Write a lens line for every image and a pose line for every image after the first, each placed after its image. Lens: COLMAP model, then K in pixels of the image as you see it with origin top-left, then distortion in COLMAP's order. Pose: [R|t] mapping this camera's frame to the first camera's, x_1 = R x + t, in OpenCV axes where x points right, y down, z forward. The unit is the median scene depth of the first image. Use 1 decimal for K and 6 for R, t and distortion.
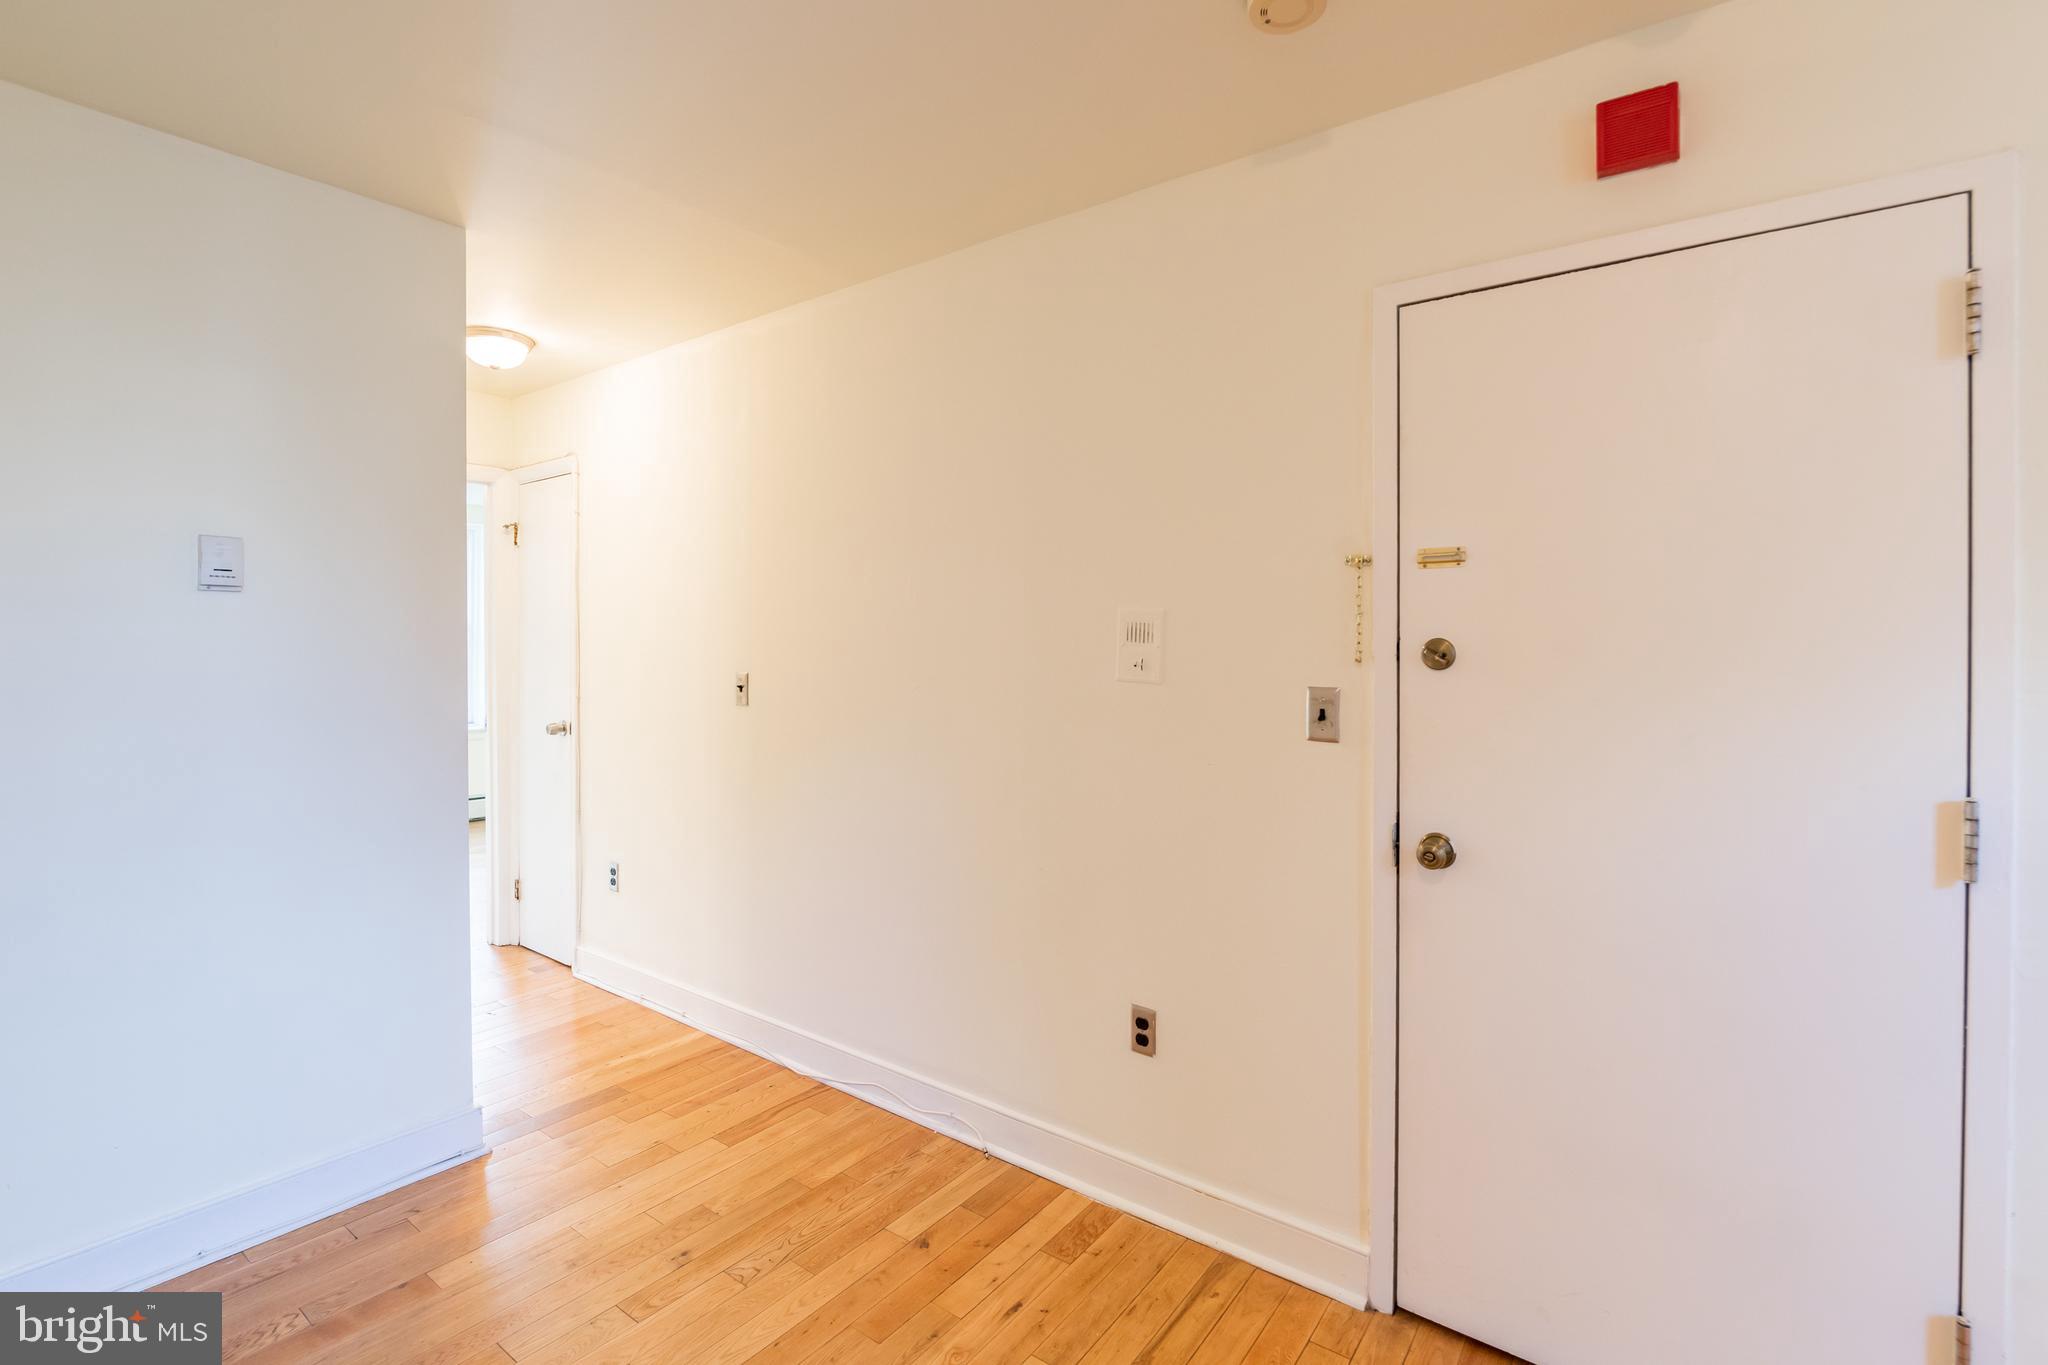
lens RADIAL K [[939.8, 0, 1018.6], [0, 939.8, 648.9], [0, 0, 1]] dist [-0.020490, 0.004879]
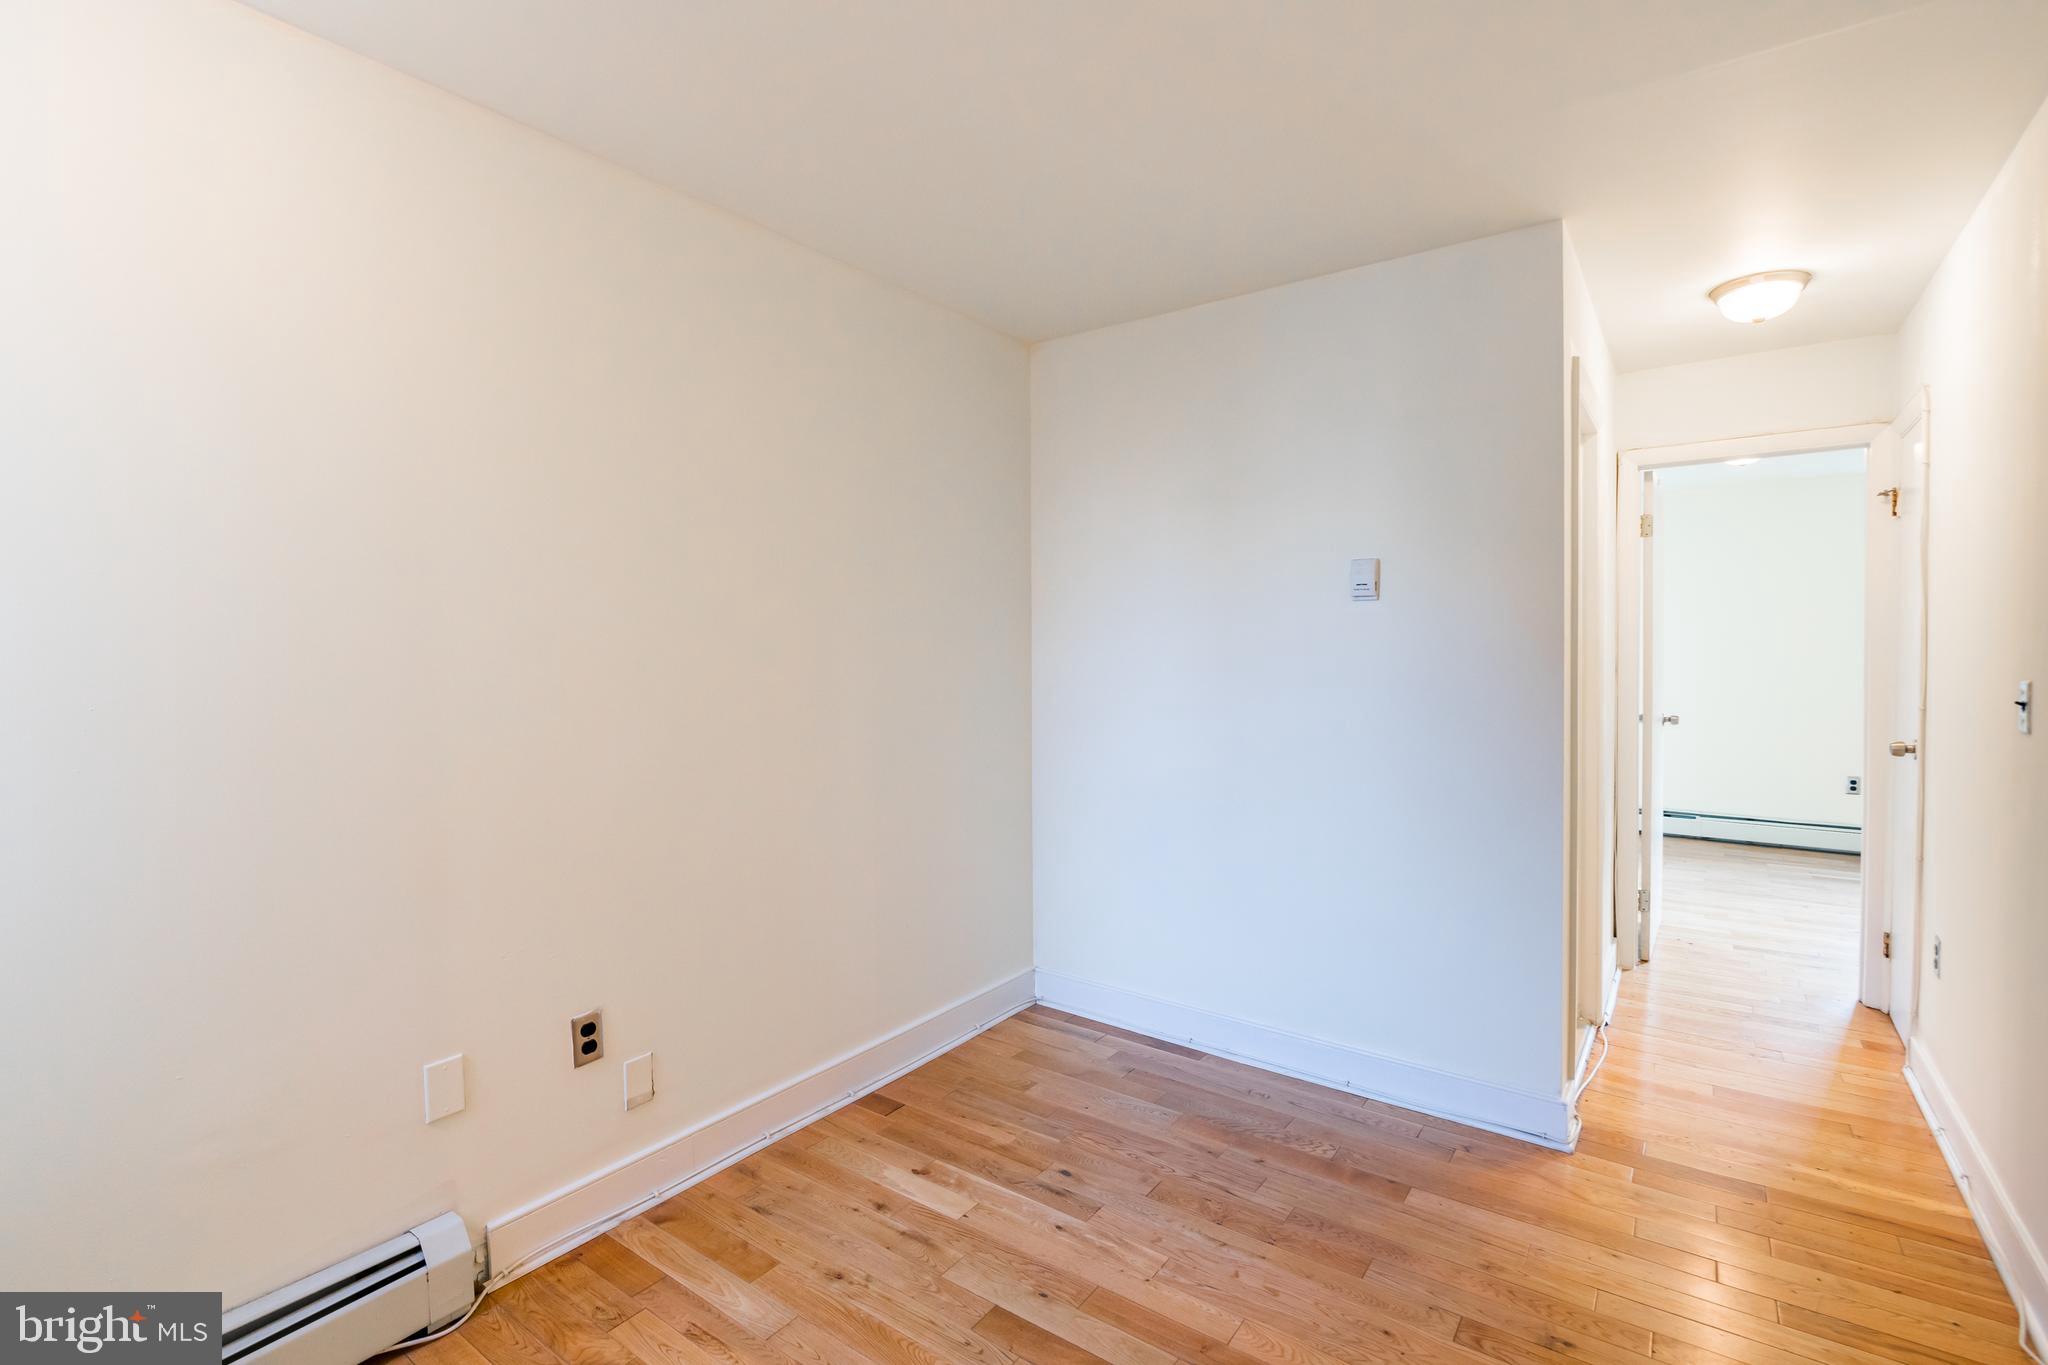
lens RADIAL K [[939.8, 0, 1036.0], [0, 939.8, 670.0], [0, 0, 1]] dist [-0.020490, 0.004879]
pose [[0.030130, 0.024017, -0.999257, 0.480663], [-0.003507, 0.999708, 0.023922, 0.007644], [0.999540, 0.002784, 0.030206, 0.494121]]
